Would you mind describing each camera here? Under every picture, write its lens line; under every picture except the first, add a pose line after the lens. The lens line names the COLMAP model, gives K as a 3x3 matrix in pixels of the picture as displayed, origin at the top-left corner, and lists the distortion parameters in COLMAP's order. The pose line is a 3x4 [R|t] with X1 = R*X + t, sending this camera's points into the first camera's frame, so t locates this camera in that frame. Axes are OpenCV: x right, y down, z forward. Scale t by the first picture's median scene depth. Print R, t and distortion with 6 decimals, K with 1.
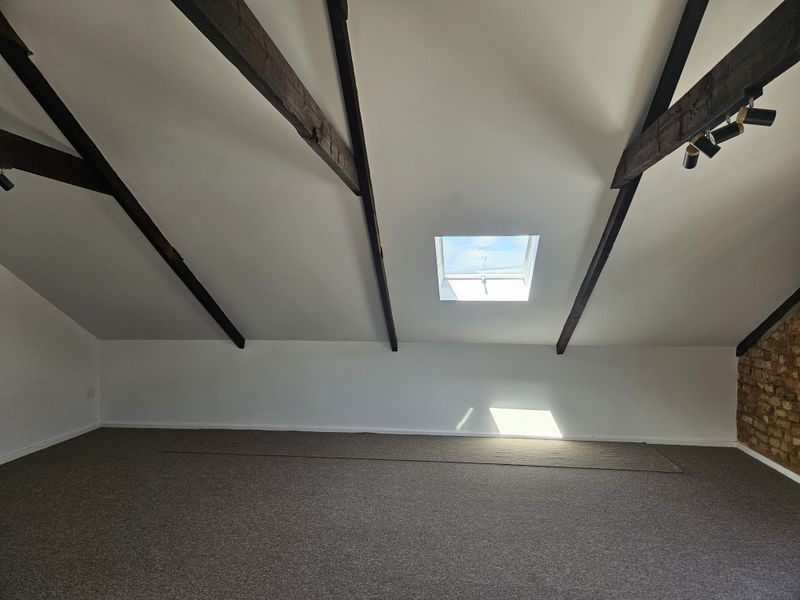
lens RADIAL K [[529.3, 0, 400.0], [0, 529.3, 300.0], [0, 0, 1]] dist [0.088176, -0.074414]
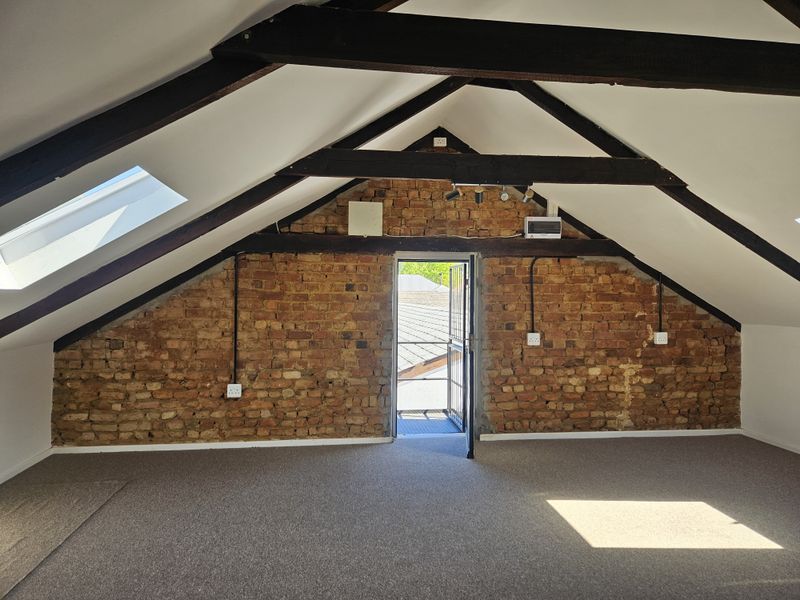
lens RADIAL K [[529.3, 0, 400.0], [0, 529.3, 300.0], [0, 0, 1]] dist [0.088176, -0.074414]
pose [[-0.244879, -0.016303, 0.969416, -0.424740], [-0.004221, 0.999867, 0.015749, 0.001844], [-0.969544, -0.000235, -0.244916, 0.736178]]
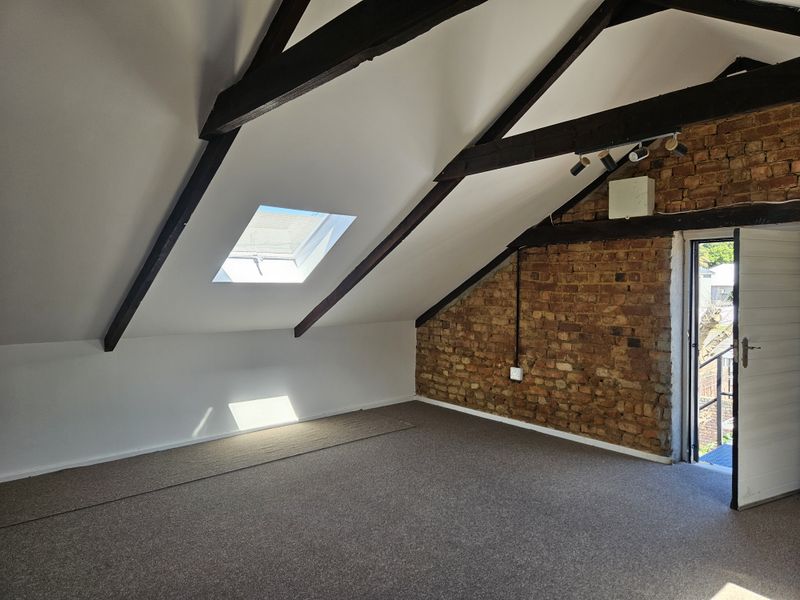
lens RADIAL K [[529.3, 0, 400.0], [0, 529.3, 300.0], [0, 0, 1]] dist [0.088176, -0.074414]
pose [[0.673453, -0.023376, 0.738860, -0.342595], [0.003525, 0.999590, 0.028412, 0.005714], [-0.739222, -0.016530, 0.673259, 0.222277]]
